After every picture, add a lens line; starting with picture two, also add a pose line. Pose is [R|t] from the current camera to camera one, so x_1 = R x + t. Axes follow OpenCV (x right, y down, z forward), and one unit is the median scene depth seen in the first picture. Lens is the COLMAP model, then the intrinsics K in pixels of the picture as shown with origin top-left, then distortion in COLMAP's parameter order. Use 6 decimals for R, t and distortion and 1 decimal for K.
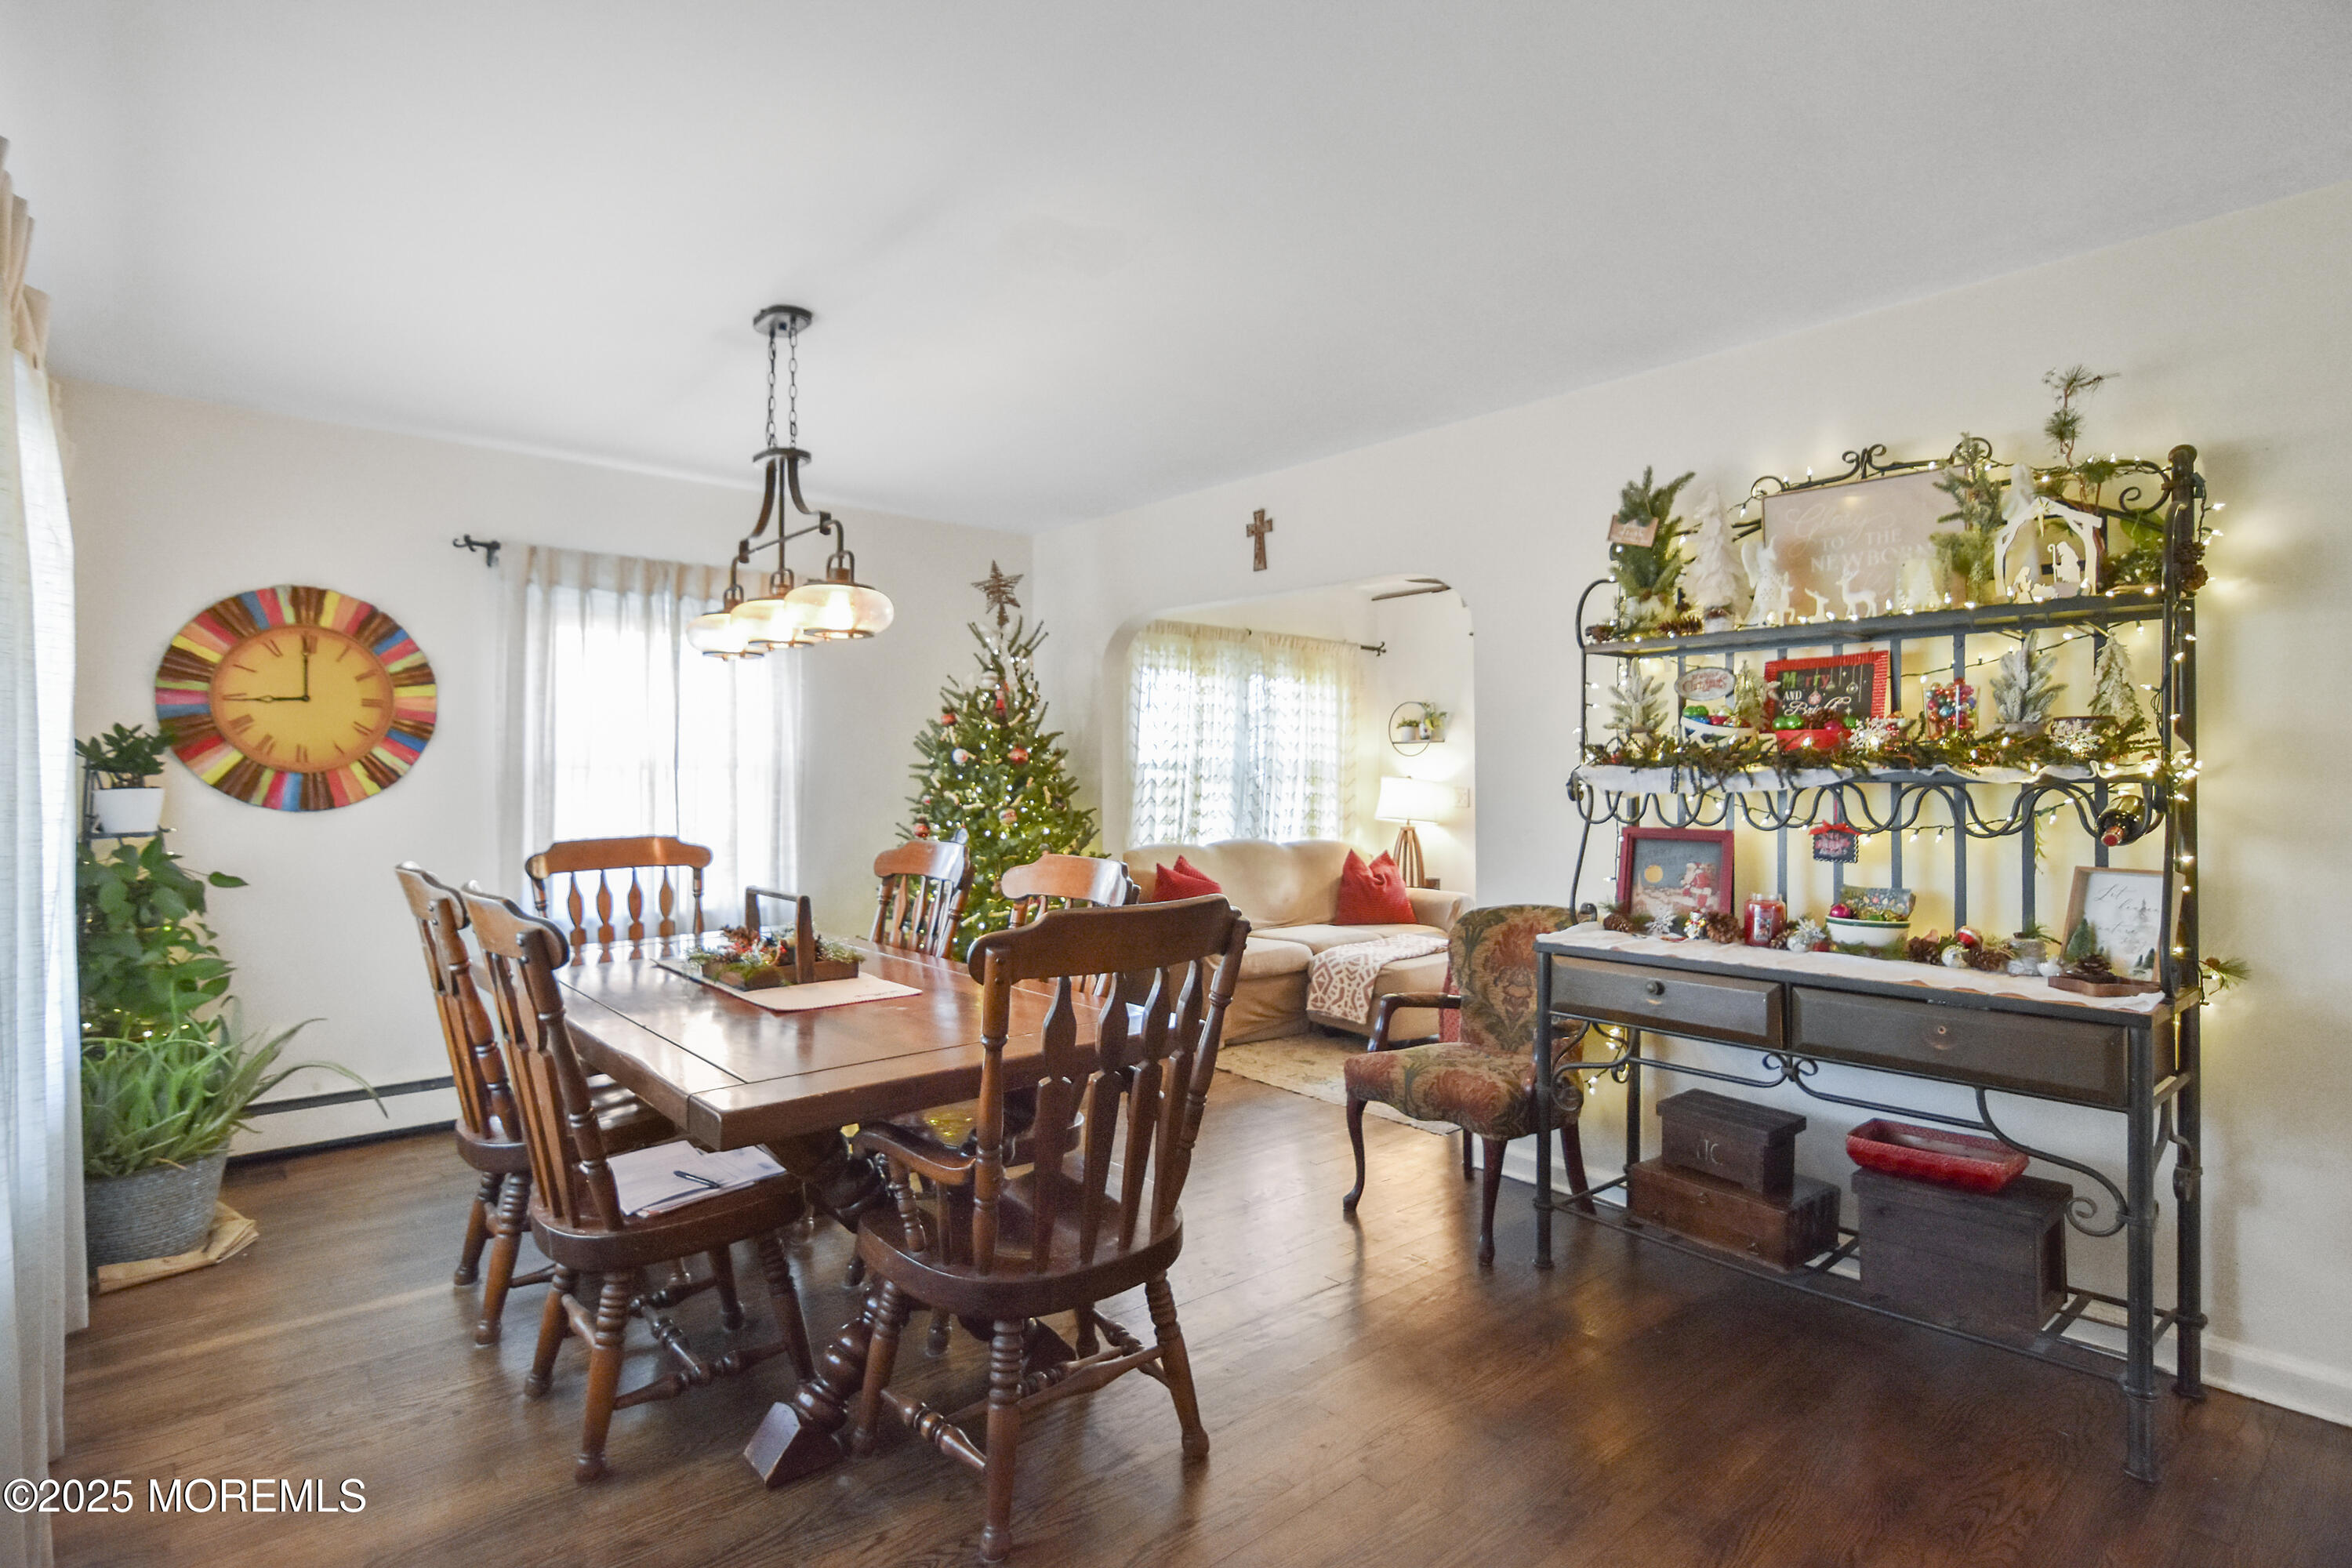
lens RADIAL K [[1151.4, 0, 1176.0], [0, 1151.4, 784.0], [0, 0, 1]] dist [0.000934, 0.000103]
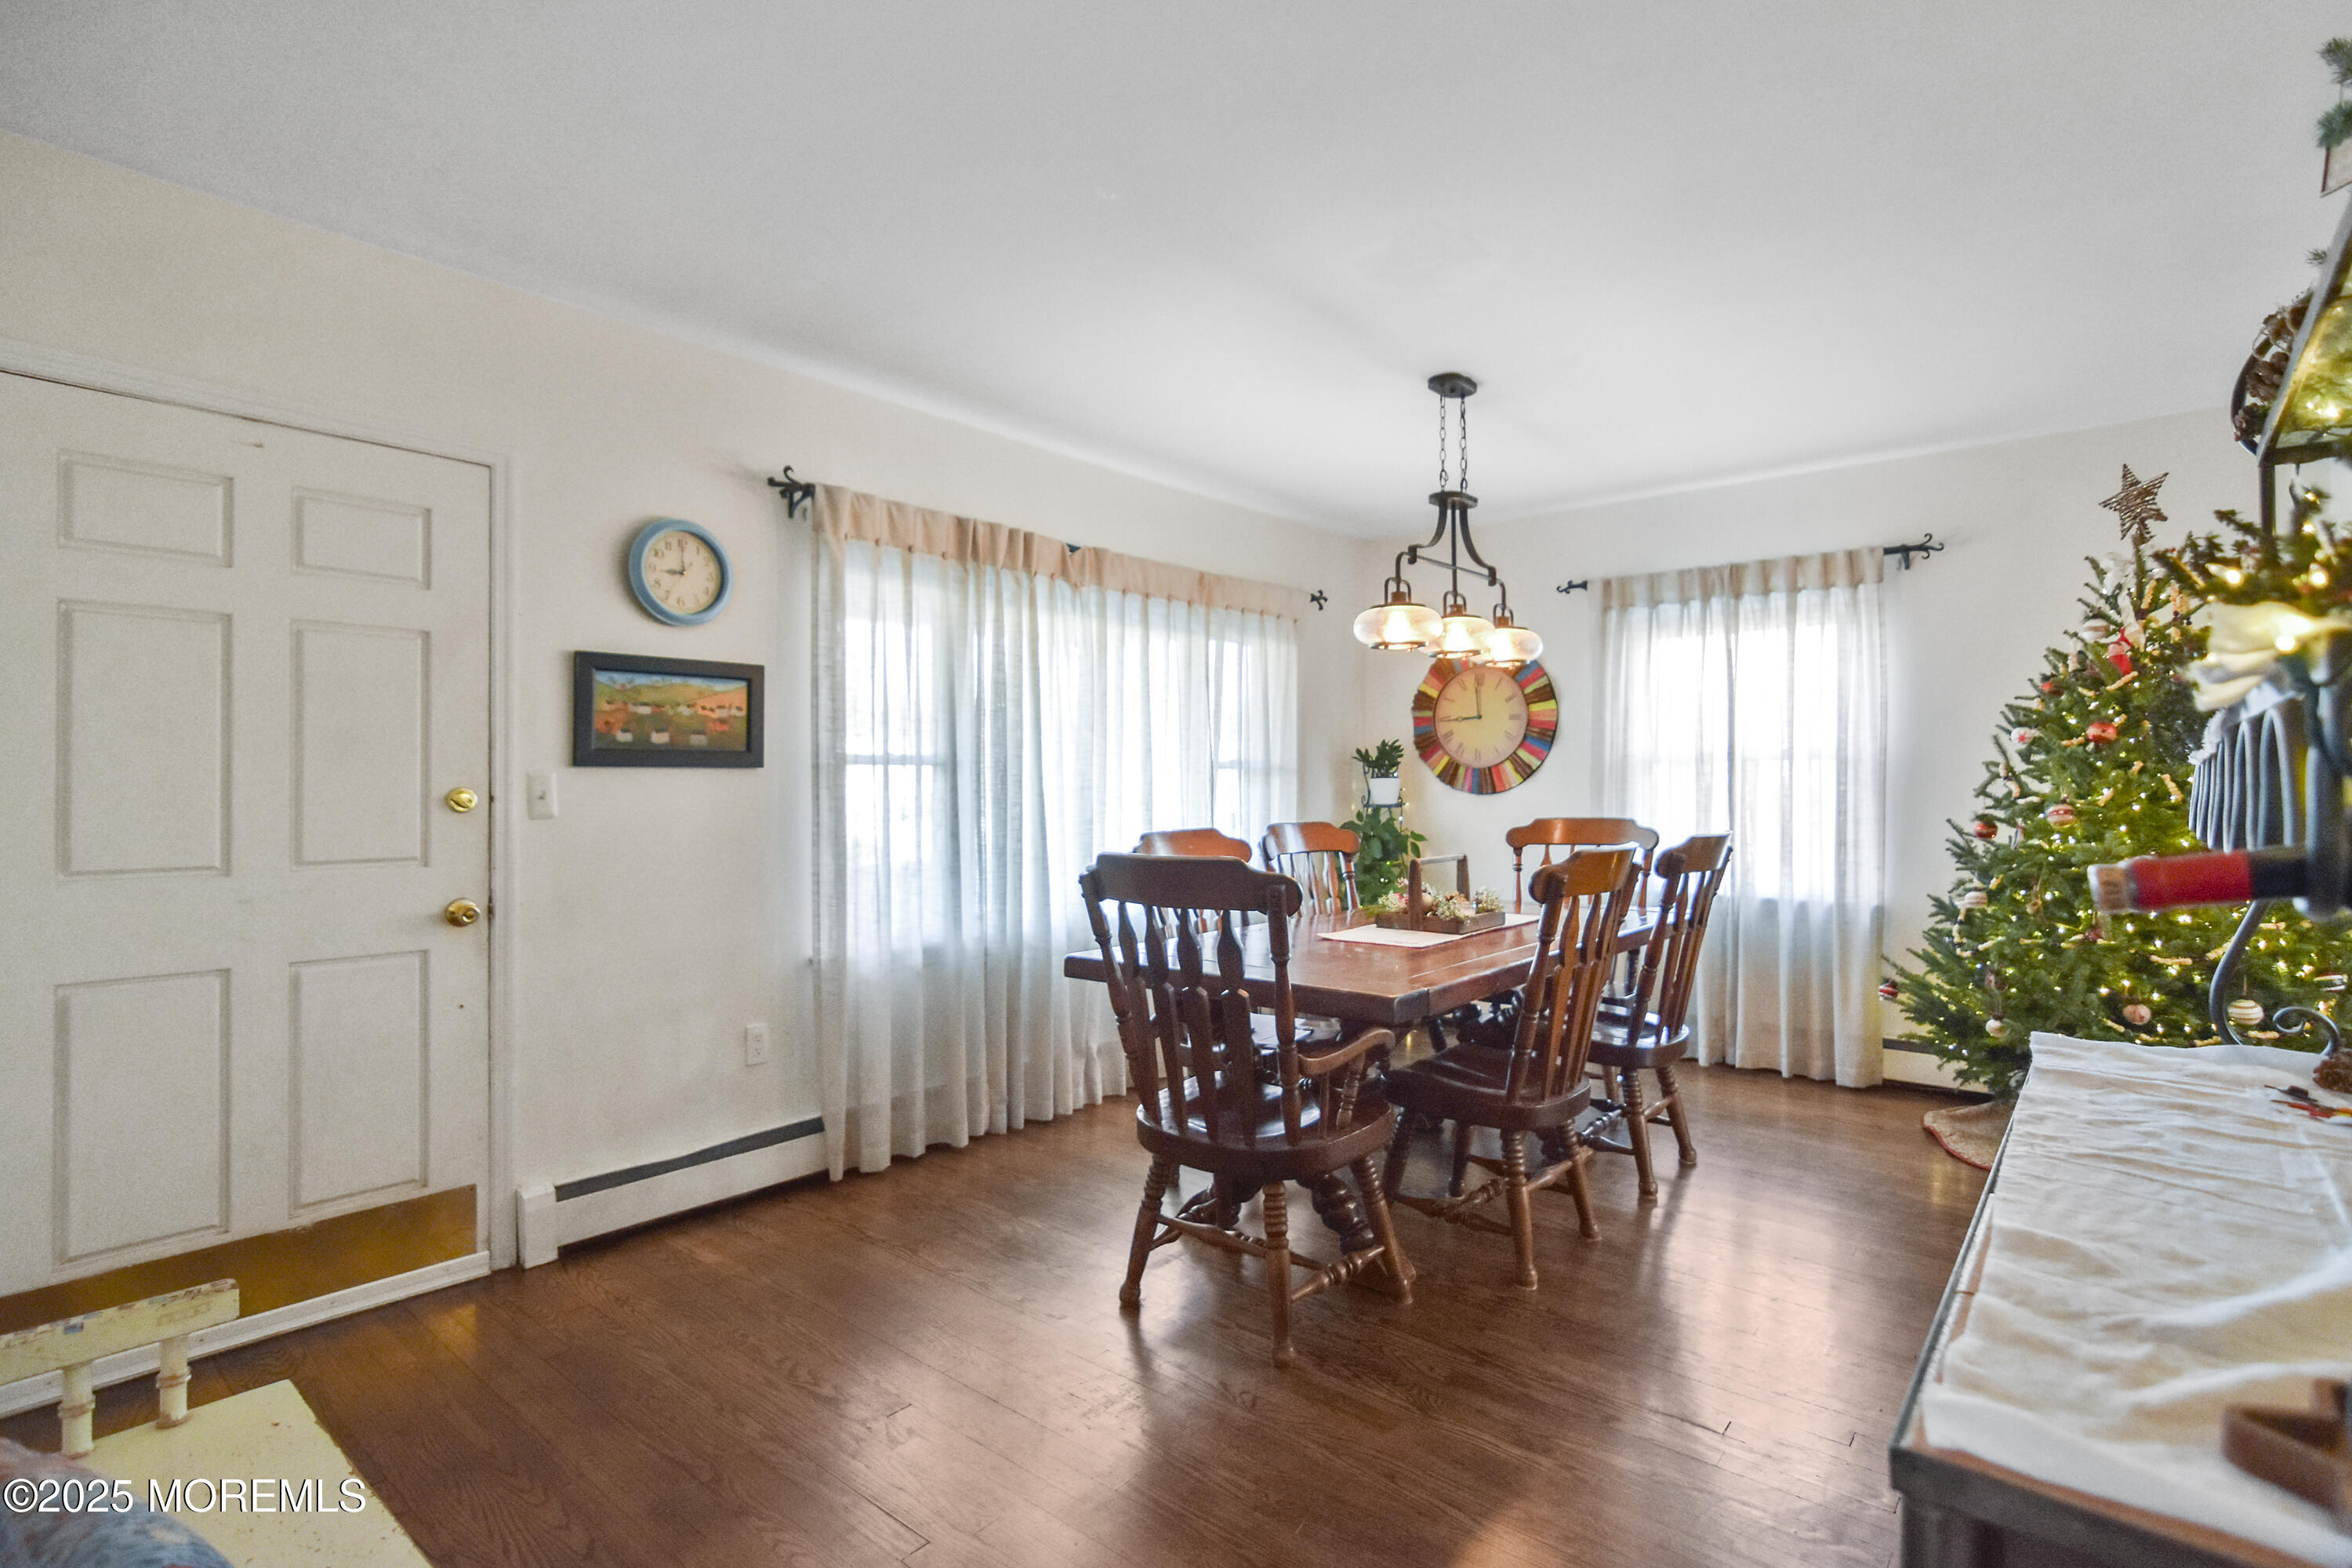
lens RADIAL K [[1151.4, 0, 1176.0], [0, 1151.4, 784.0], [0, 0, 1]] dist [0.000934, 0.000103]
pose [[0.154437, -0.003189, -0.987997, 0.594304], [-0.008263, 0.999956, -0.004519, 0.019297], [0.987968, 0.008862, 0.154404, 0.382357]]
